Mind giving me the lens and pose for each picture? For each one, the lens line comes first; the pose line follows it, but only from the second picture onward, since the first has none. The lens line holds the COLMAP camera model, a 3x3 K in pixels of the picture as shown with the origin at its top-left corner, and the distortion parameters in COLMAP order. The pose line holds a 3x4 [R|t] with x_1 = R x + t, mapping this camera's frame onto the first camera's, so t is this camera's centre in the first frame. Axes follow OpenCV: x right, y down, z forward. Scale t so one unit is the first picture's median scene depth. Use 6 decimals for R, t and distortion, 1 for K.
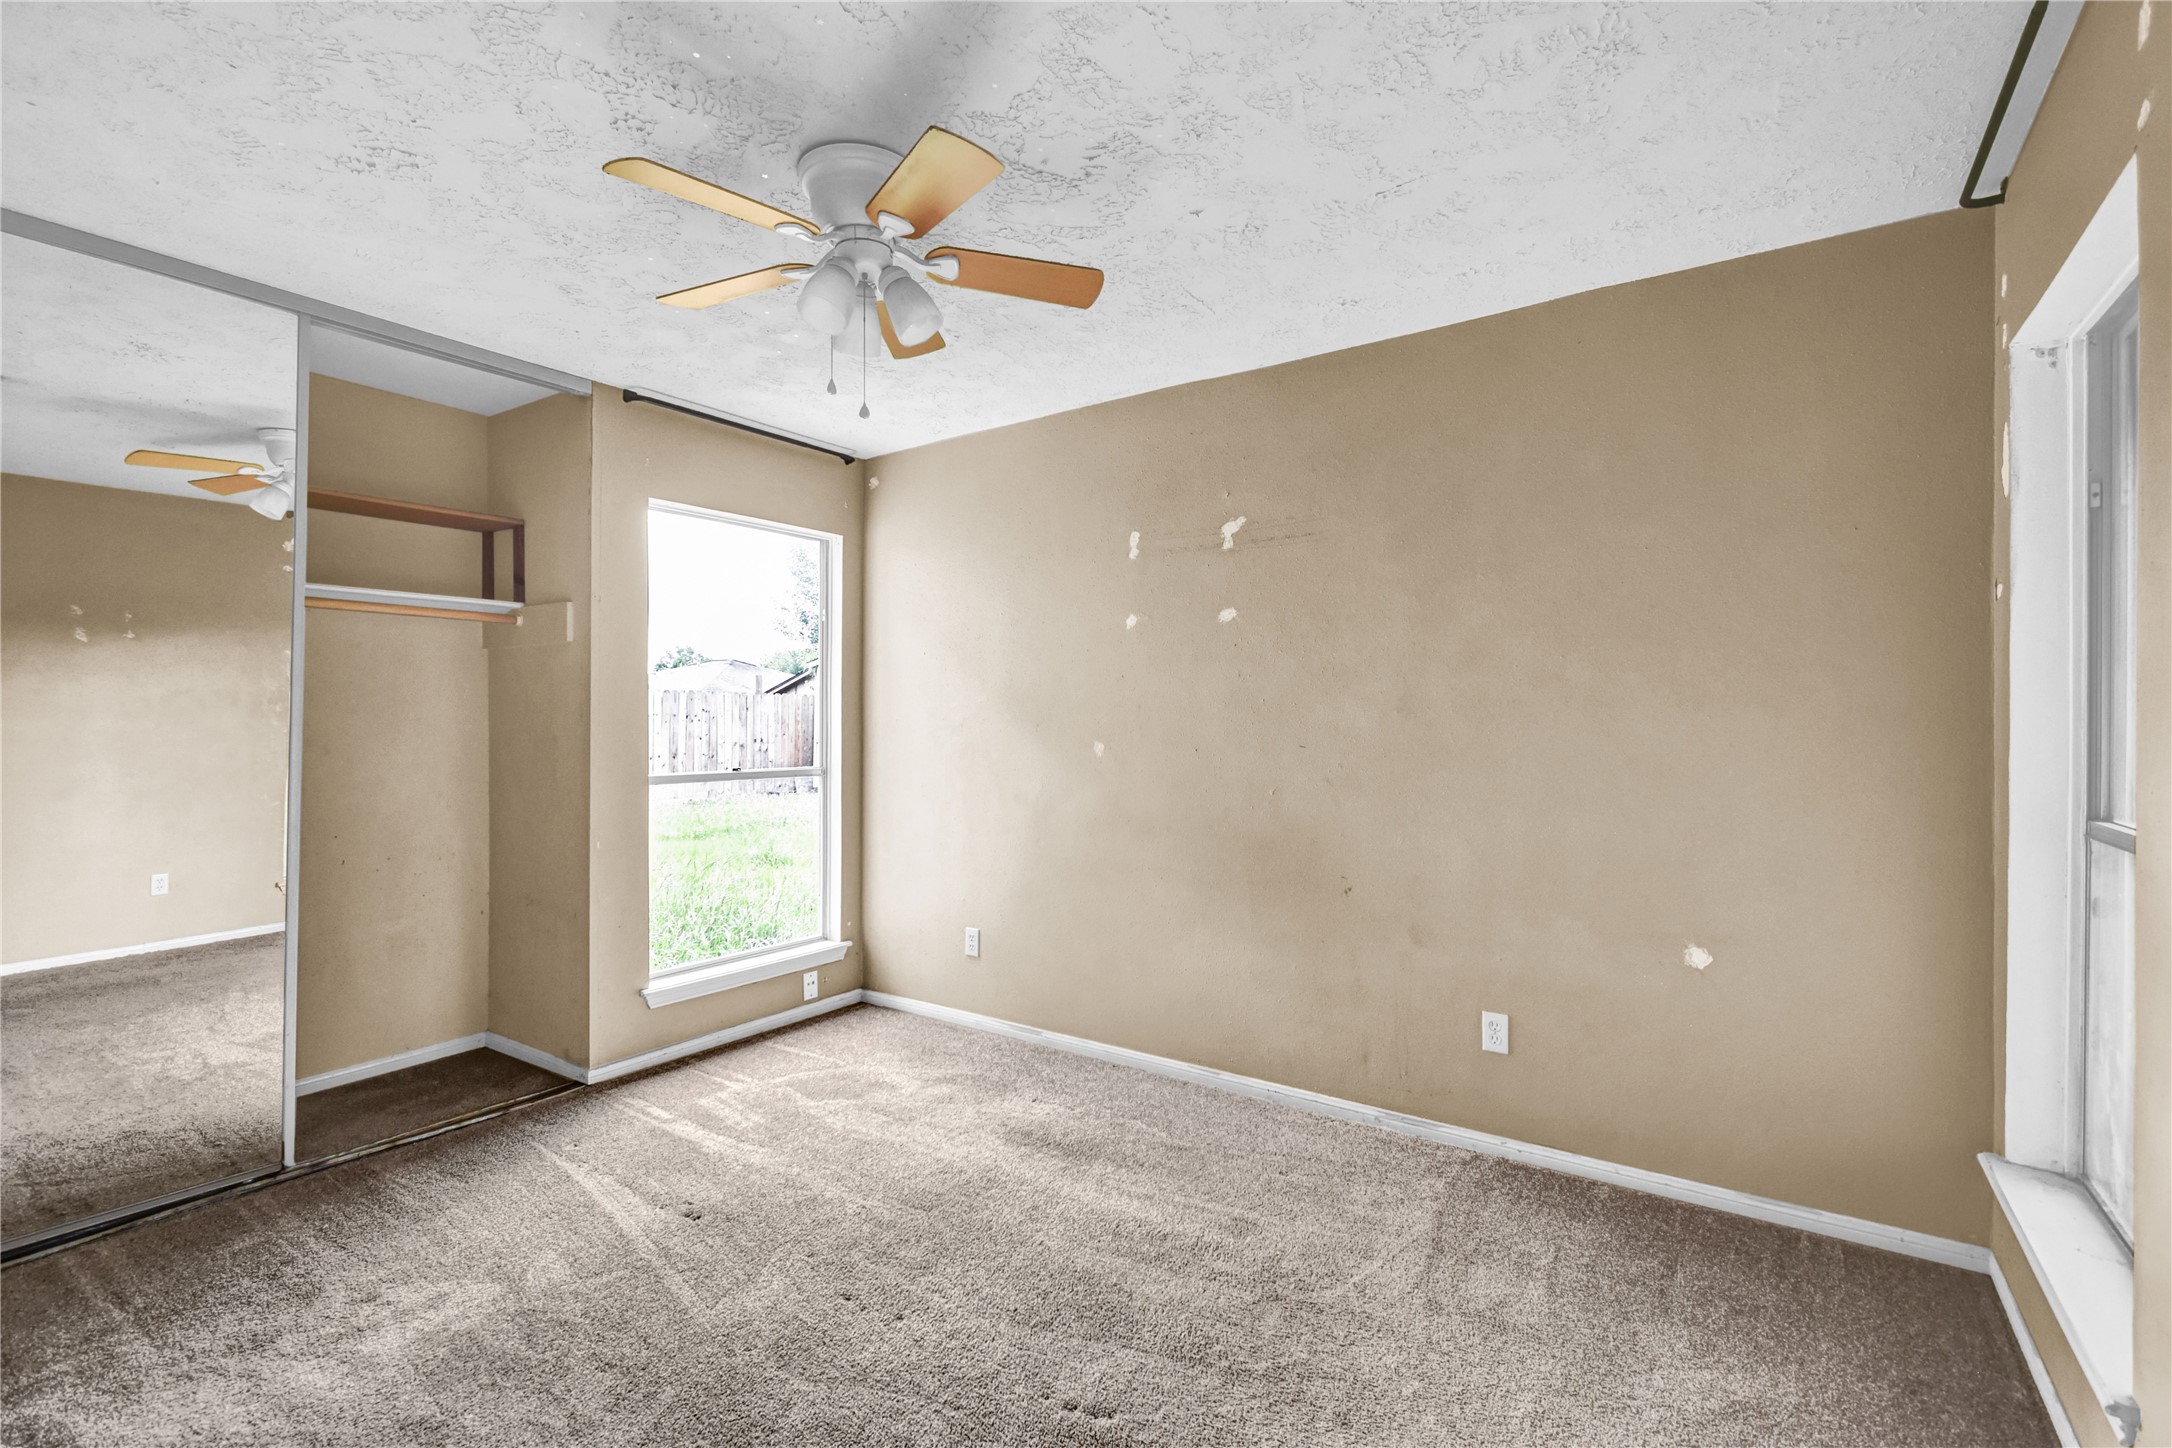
lens RADIAL K [[964.4, 0, 1087.4], [0, 964.4, 726.0], [0, 0, 1]] dist [0.004147, -0.001795]
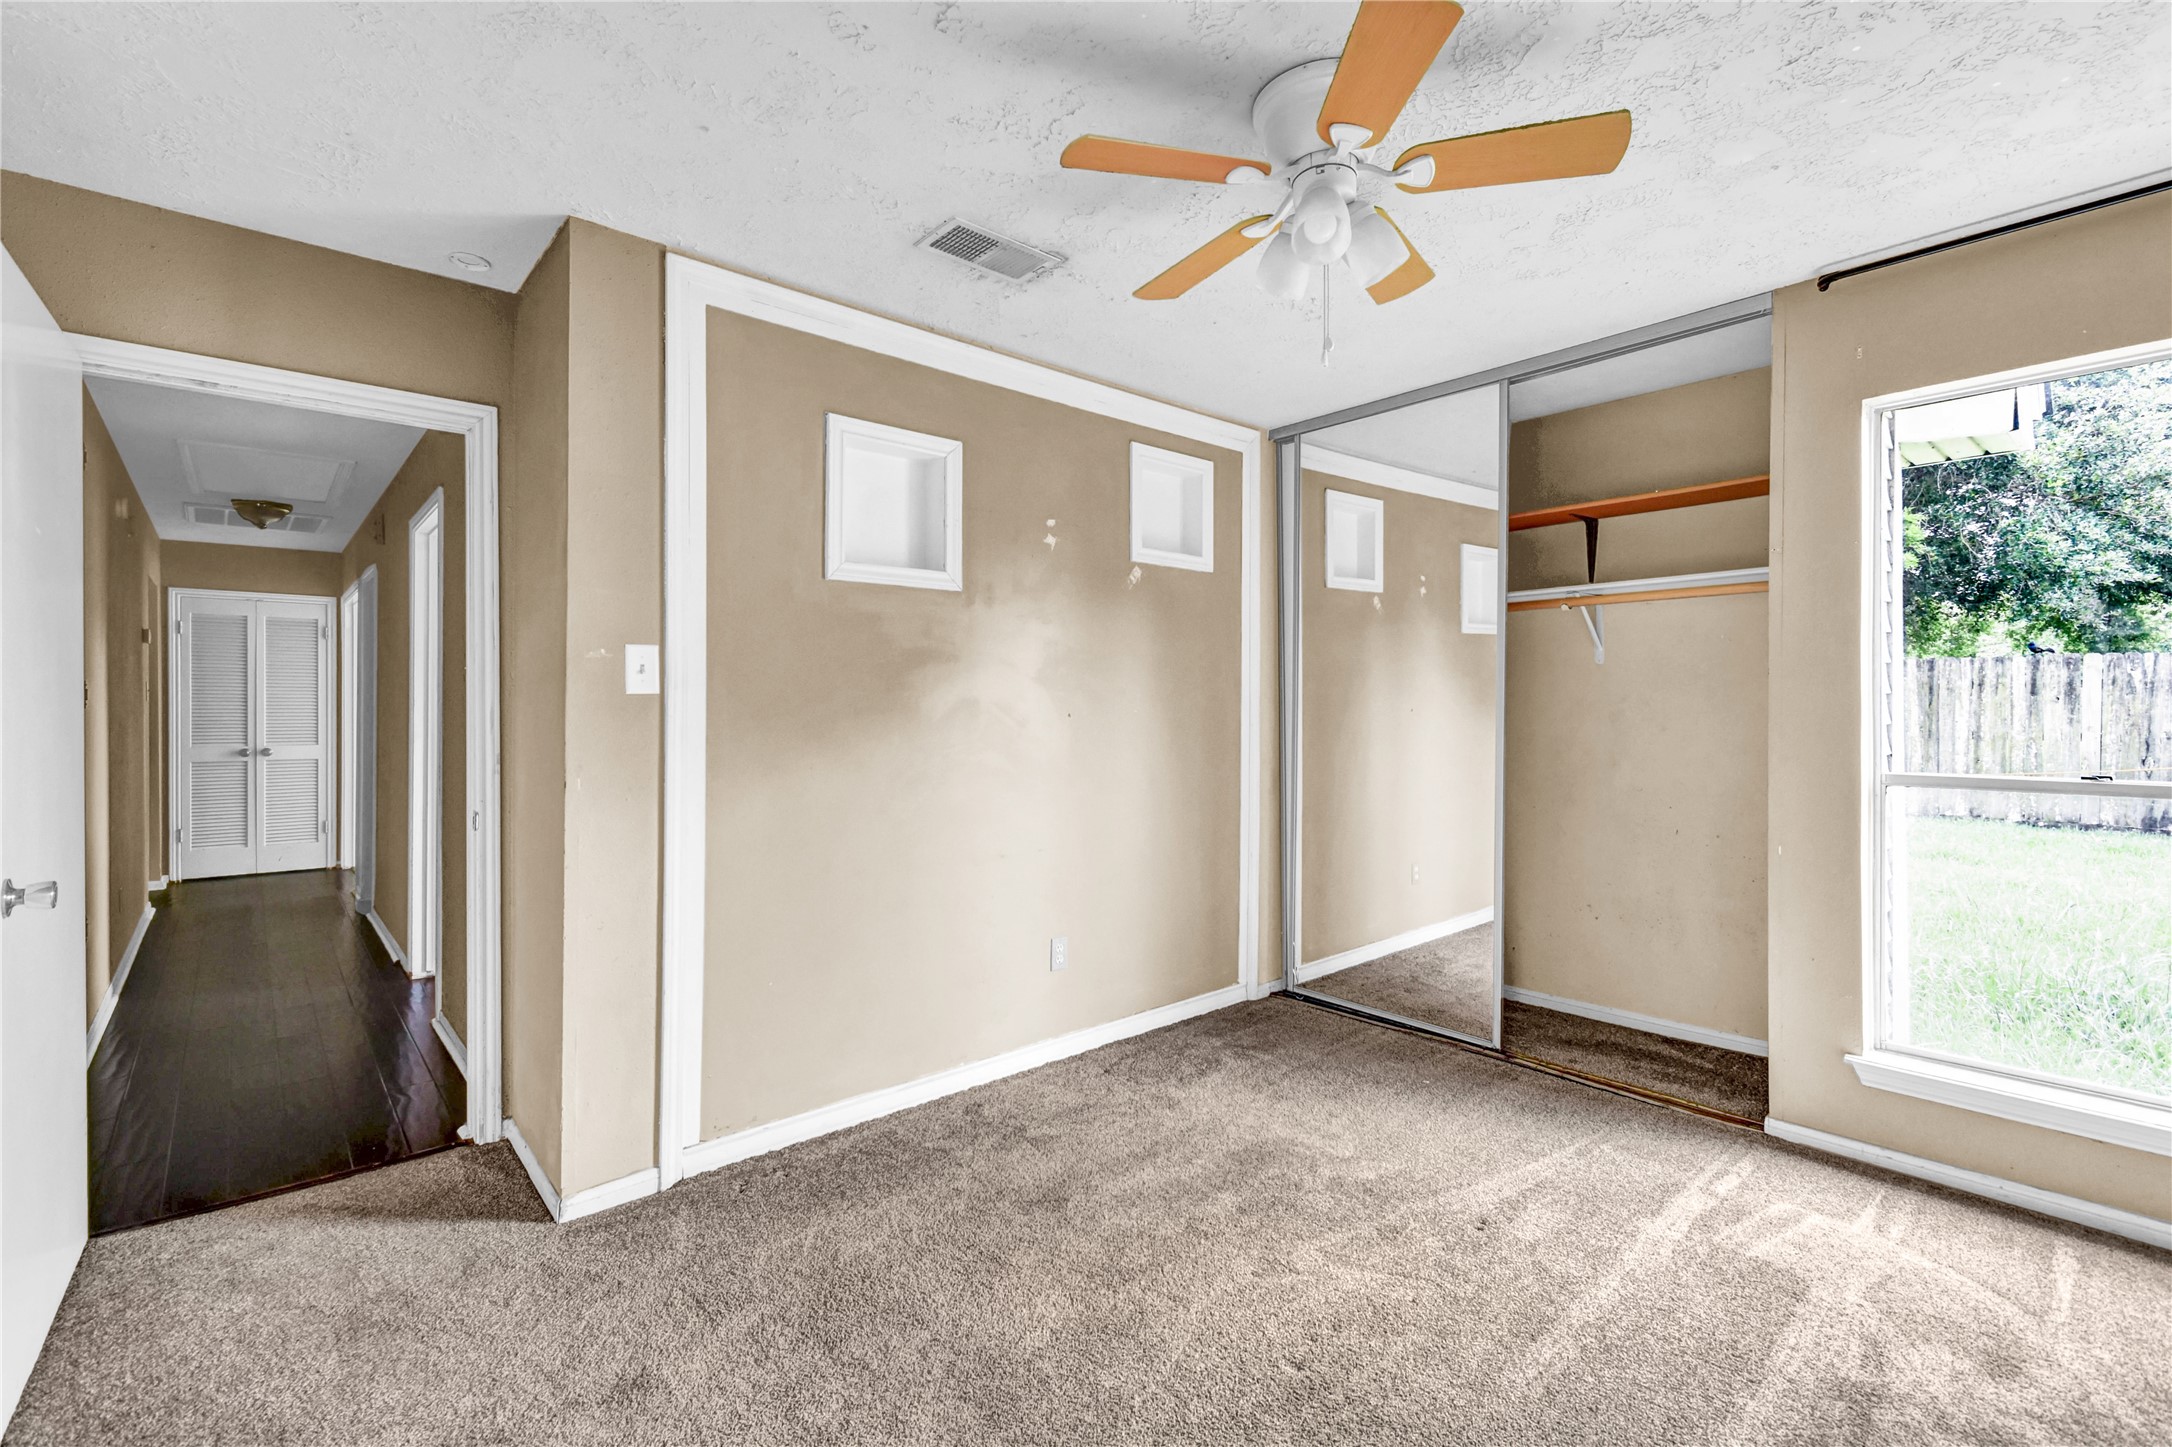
lens RADIAL K [[964.4, 0, 1087.2], [0, 964.4, 714.2], [0, 0, 1]] dist [0.004147, -0.001795]
pose [[-0.258841, 0.005697, -0.965903, 0.539896], [0.002697, 0.999983, 0.005175, 0.001551], [0.965916, -0.001265, -0.258852, 0.783919]]
